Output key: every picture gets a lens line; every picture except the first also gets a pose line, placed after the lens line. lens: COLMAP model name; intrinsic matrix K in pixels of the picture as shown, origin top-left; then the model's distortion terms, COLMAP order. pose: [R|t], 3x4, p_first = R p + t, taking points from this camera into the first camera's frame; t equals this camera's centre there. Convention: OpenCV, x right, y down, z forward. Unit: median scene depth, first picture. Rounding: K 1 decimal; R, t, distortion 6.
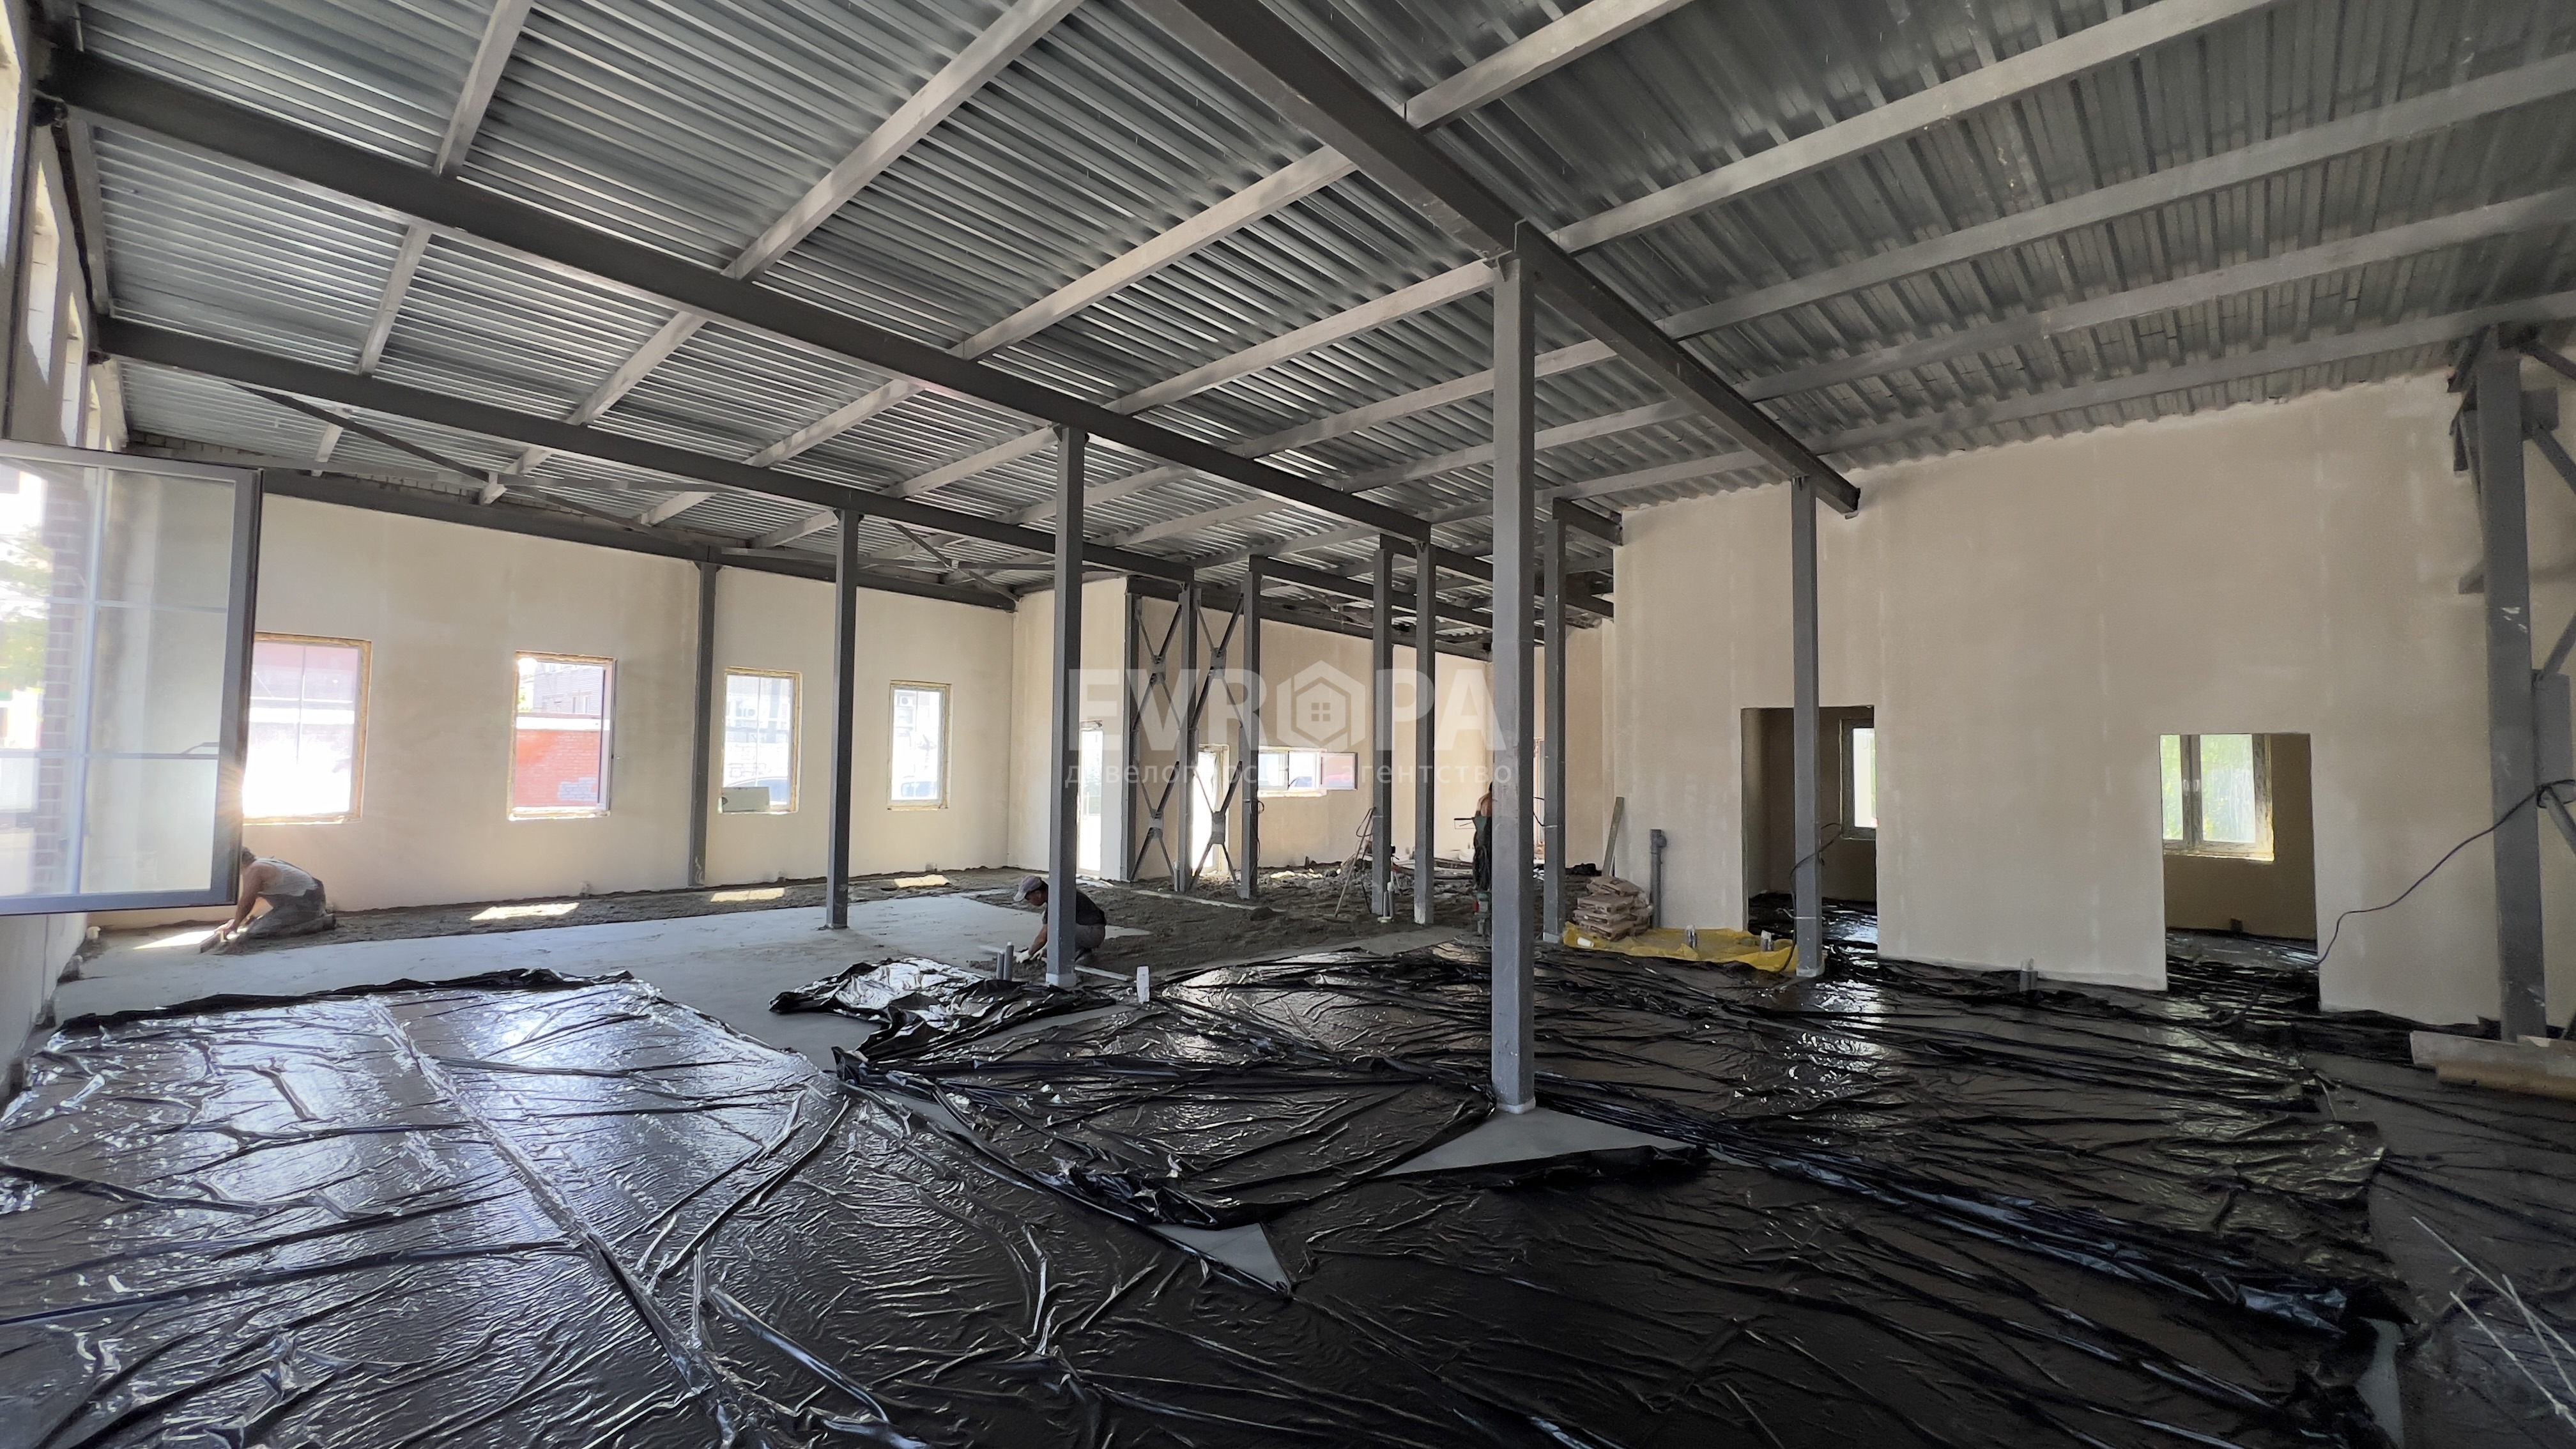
lens RADIAL K [[1012.6, 0, 1275.8], [0, 1012.6, 716.2], [0, 0, 1]] dist [-0.000278, -0.000035]
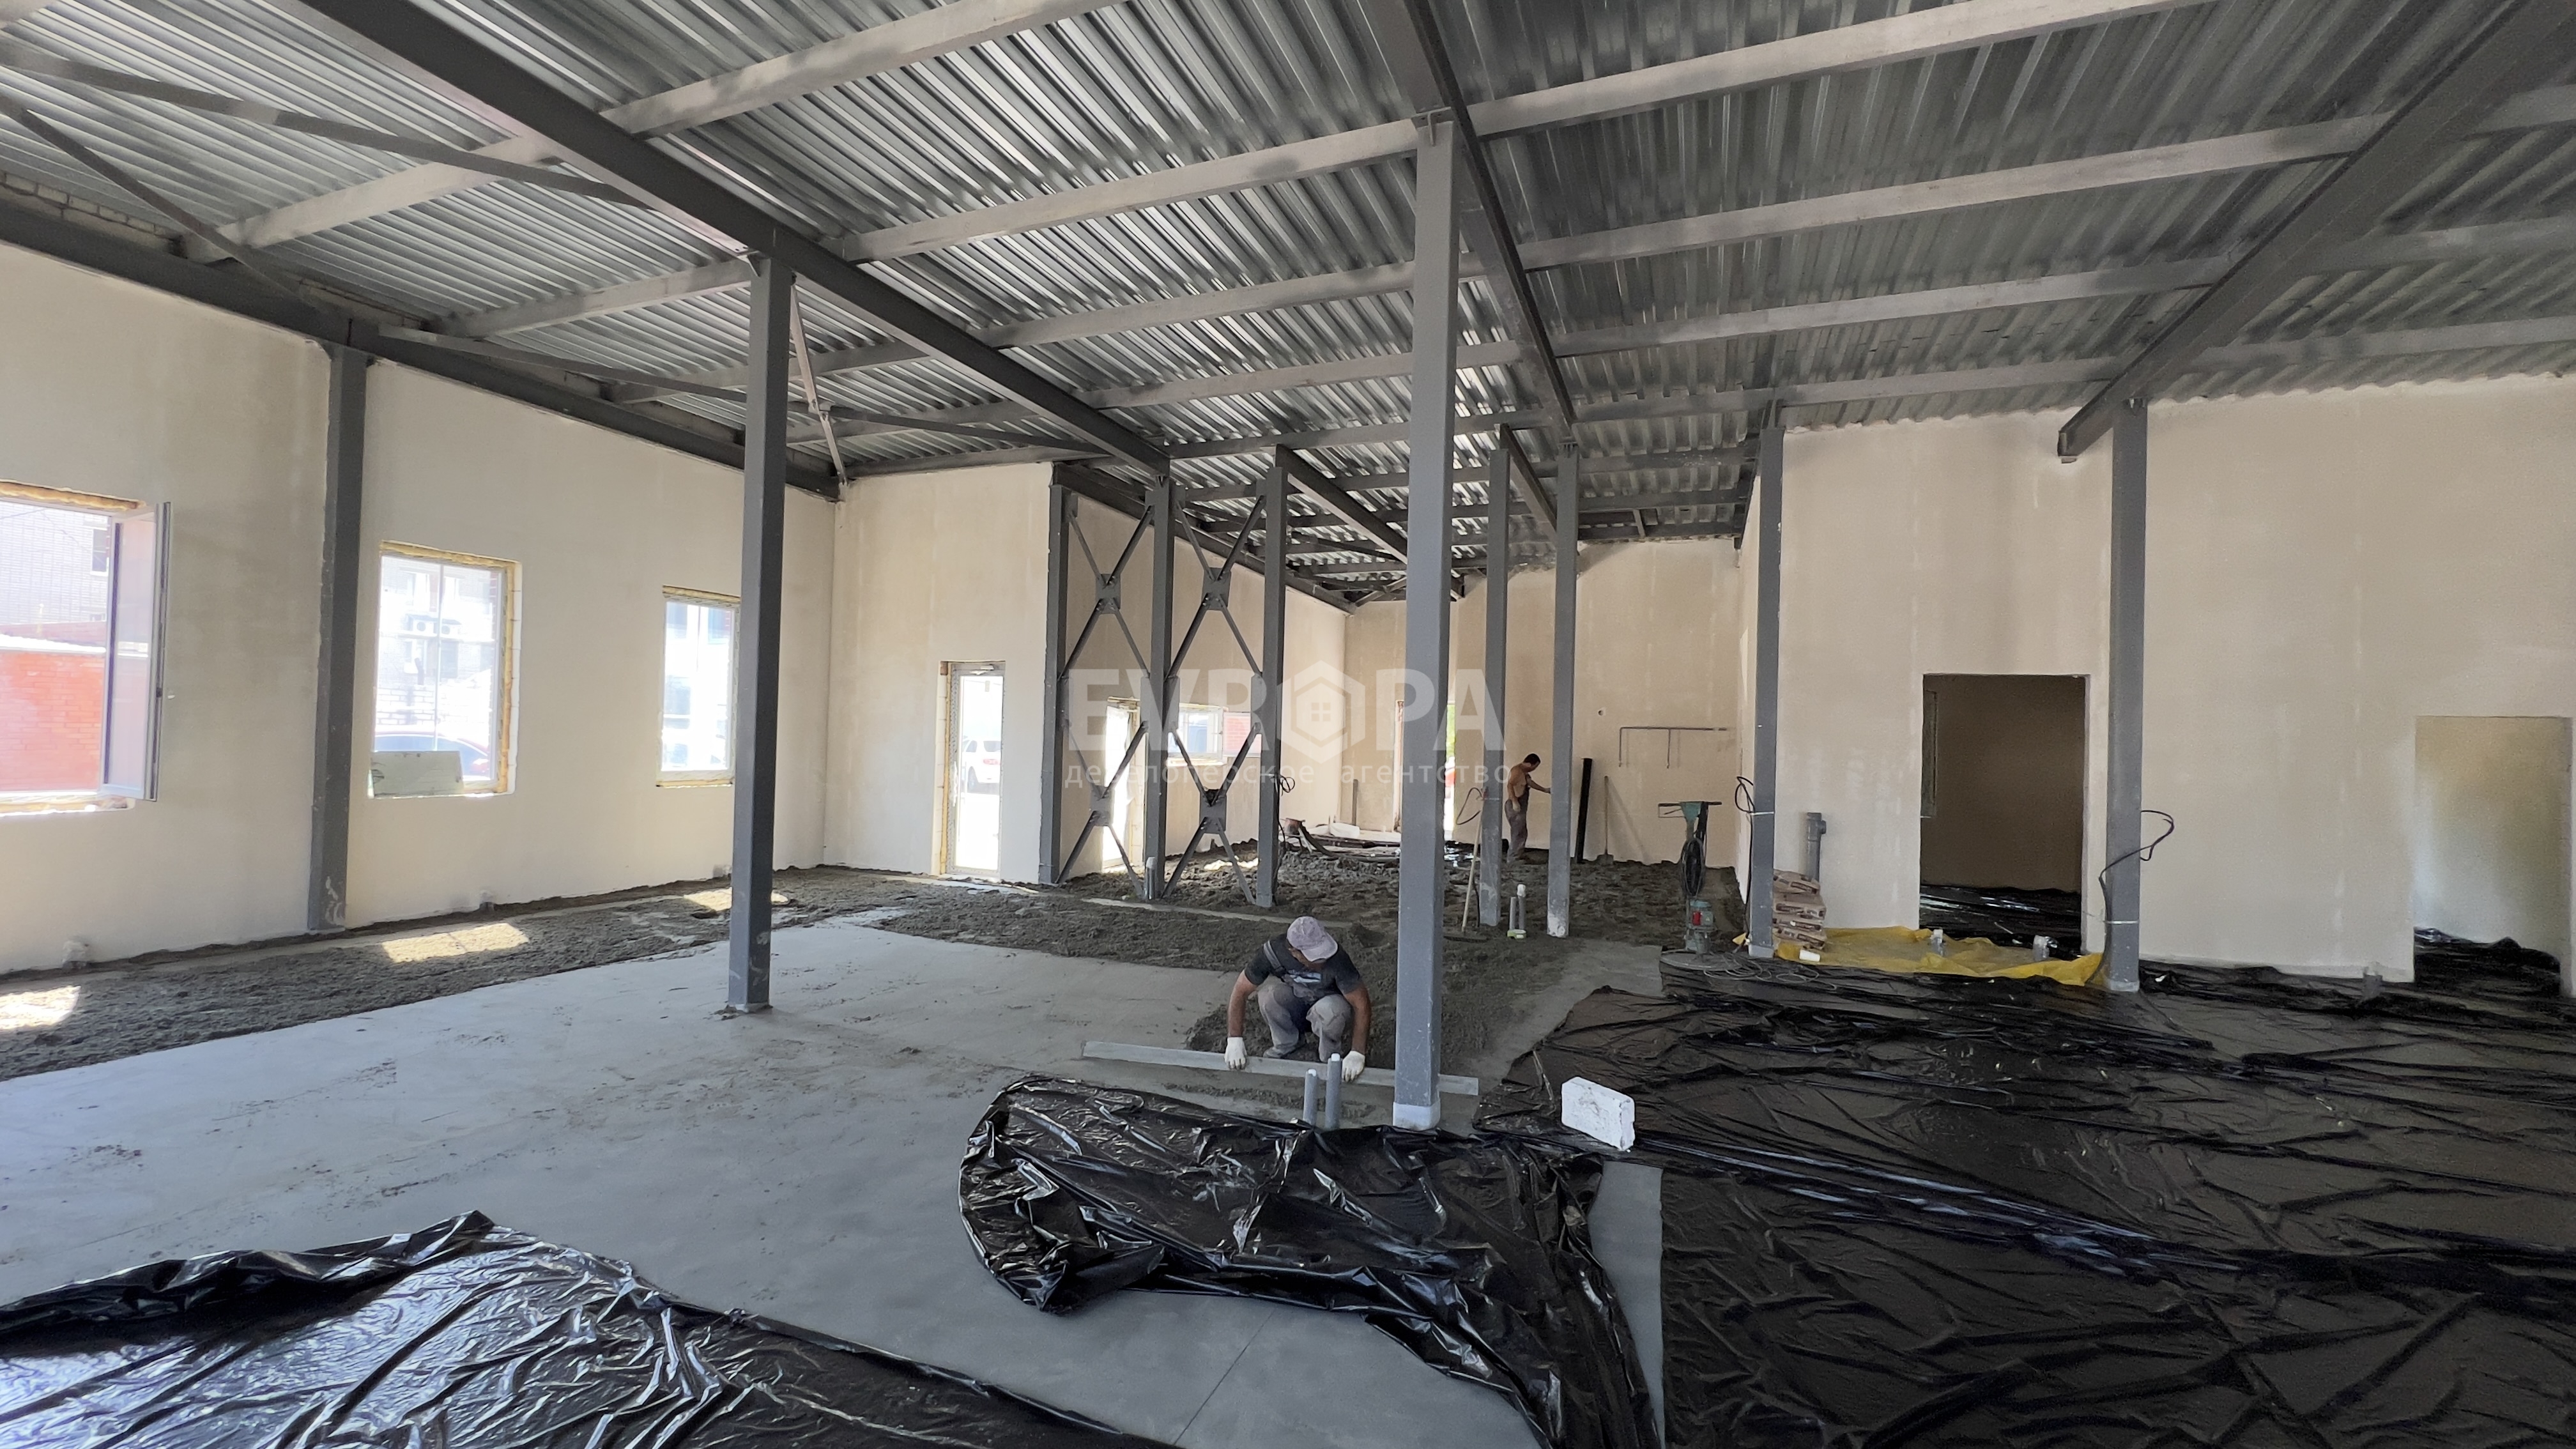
lens RADIAL K [[1056.0, 0, 1249.8], [0, 1056.0, 740.6], [0, 0, 1]] dist [-0.000717, -0.000009]
pose [[0.934517, 0.009443, 0.355793, -0.300001], [-0.033975, 0.997450, 0.062767, 0.009017], [-0.354293, -0.070745, 0.932455, 0.270345]]
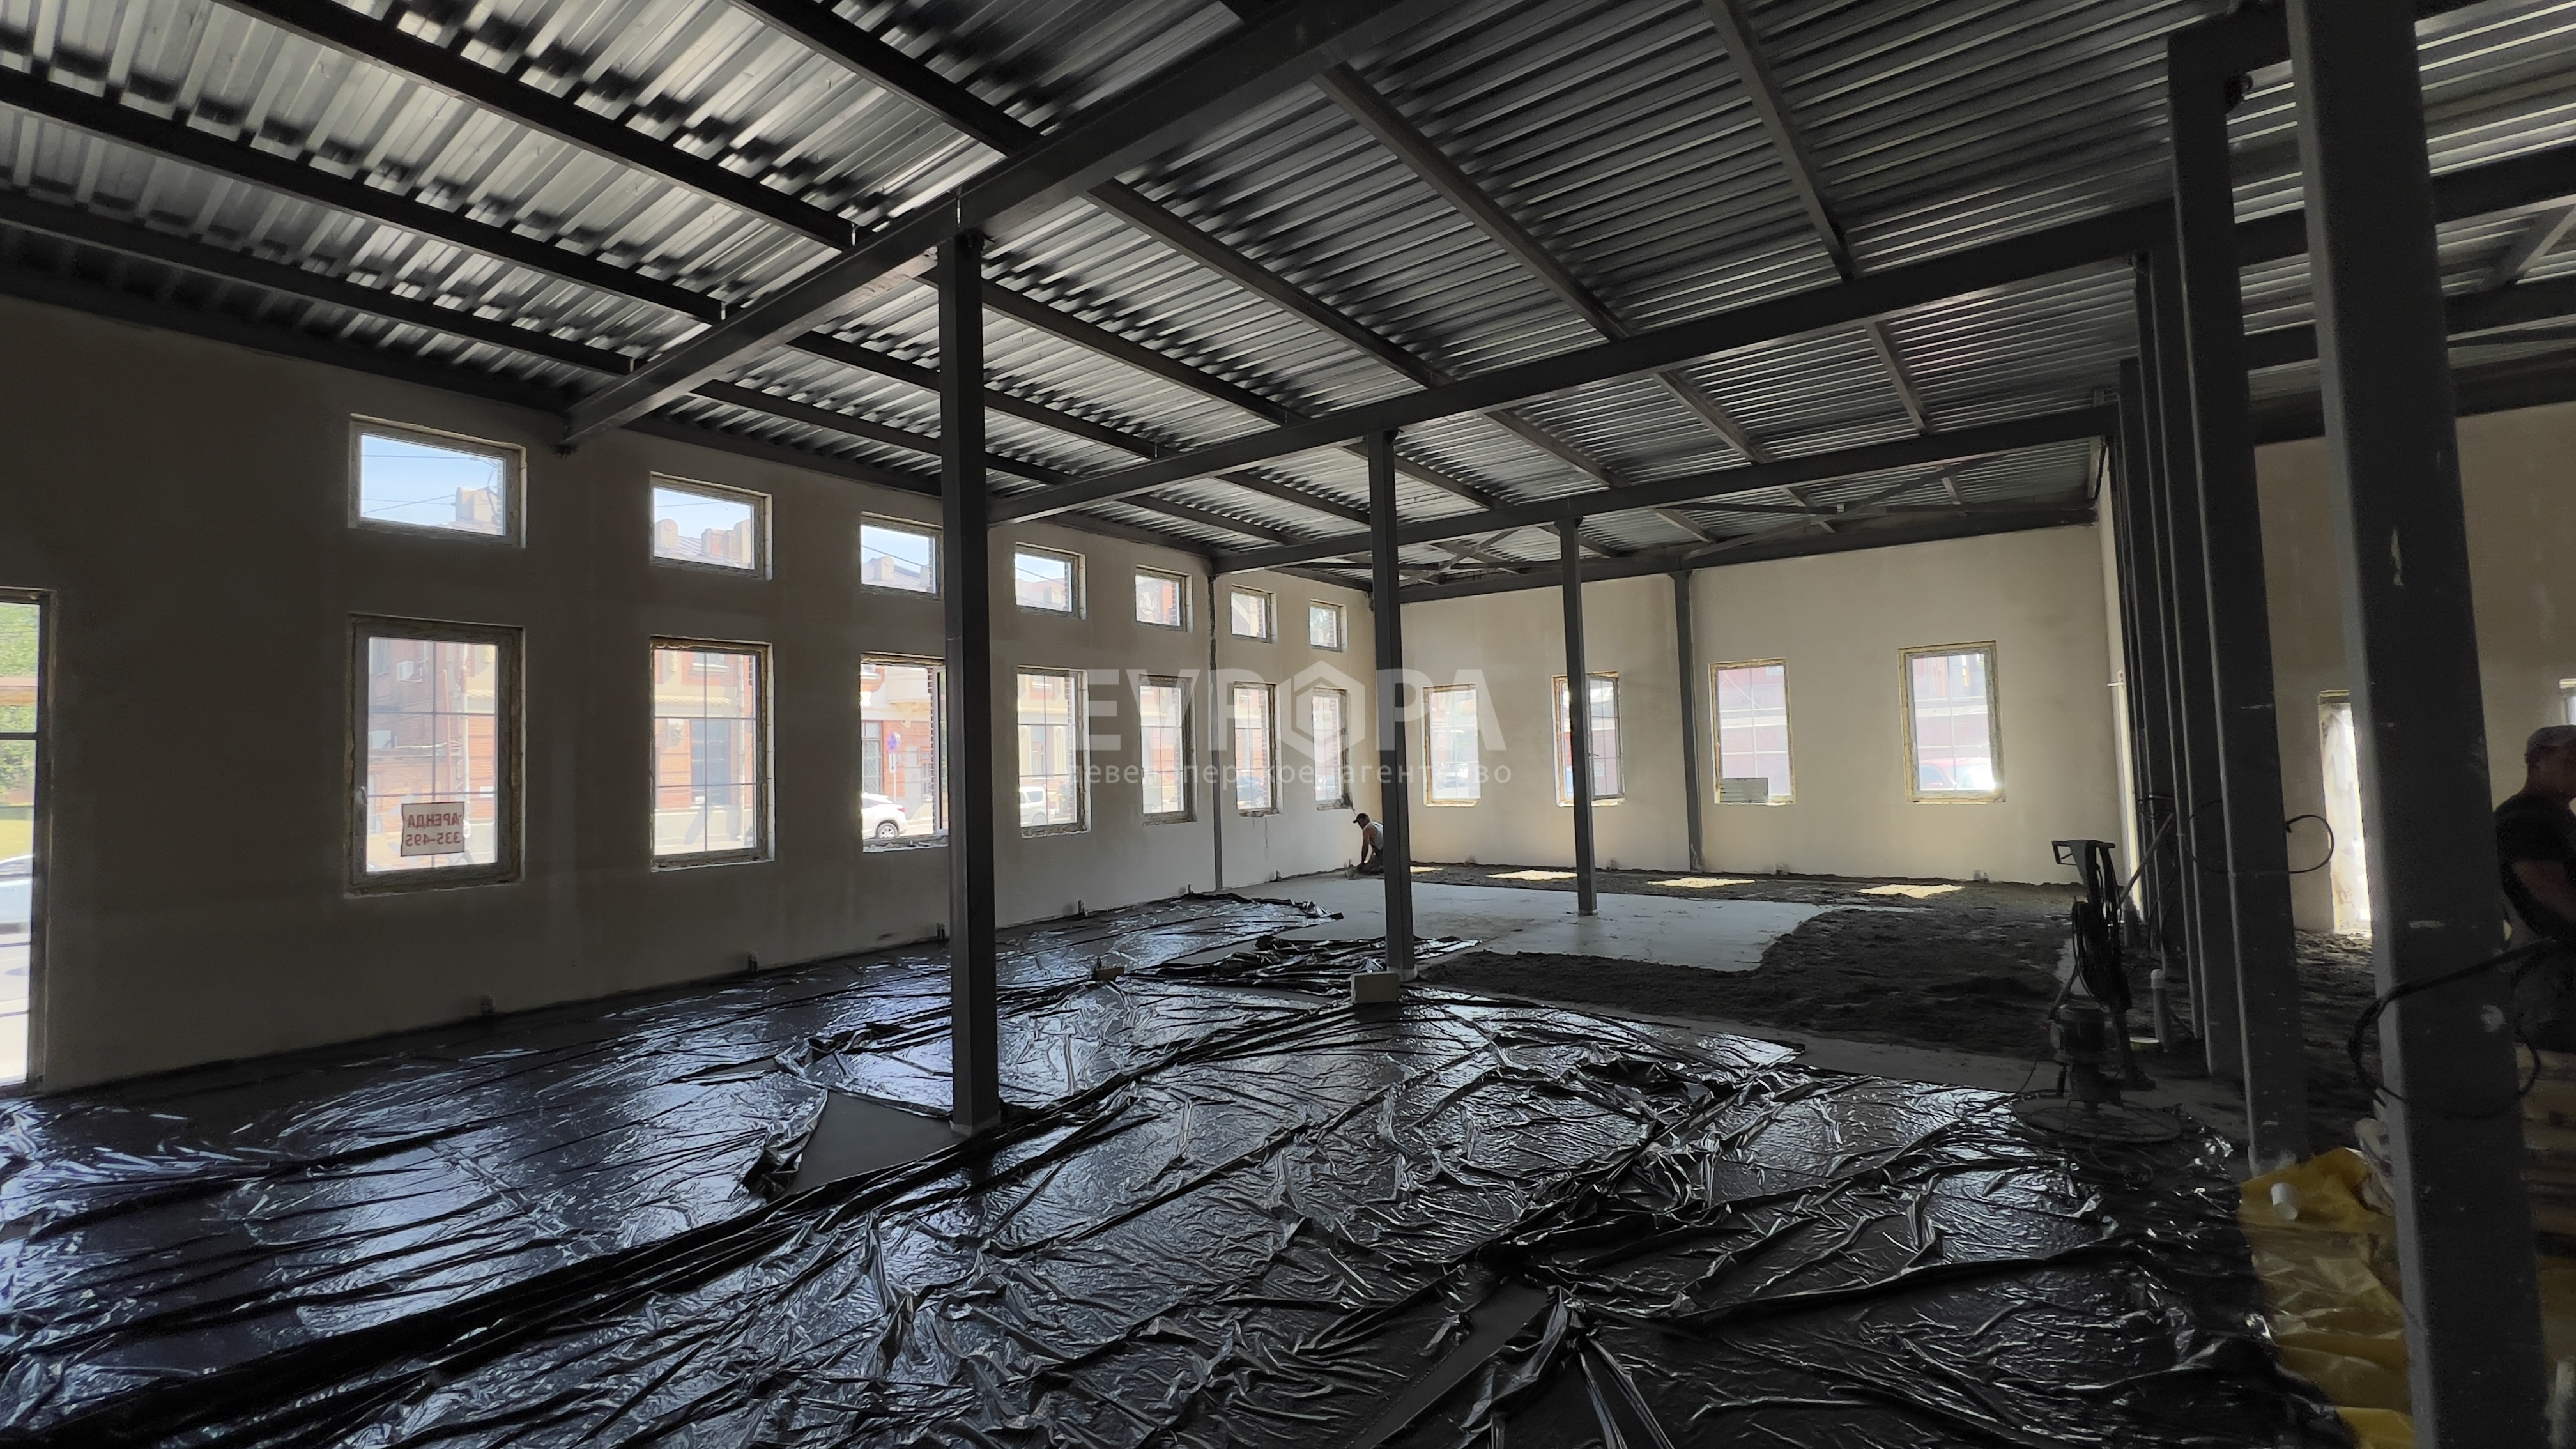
lens RADIAL K [[1012.6, 0, 1275.8], [0, 1012.6, 716.2], [0, 0, 1]] dist [-0.000278, -0.000035]
pose [[0.119776, -0.066358, -0.990581, 0.439724], [0.082591, 0.994971, -0.056666, 0.027897], [0.989360, -0.075026, 0.124655, 0.424885]]
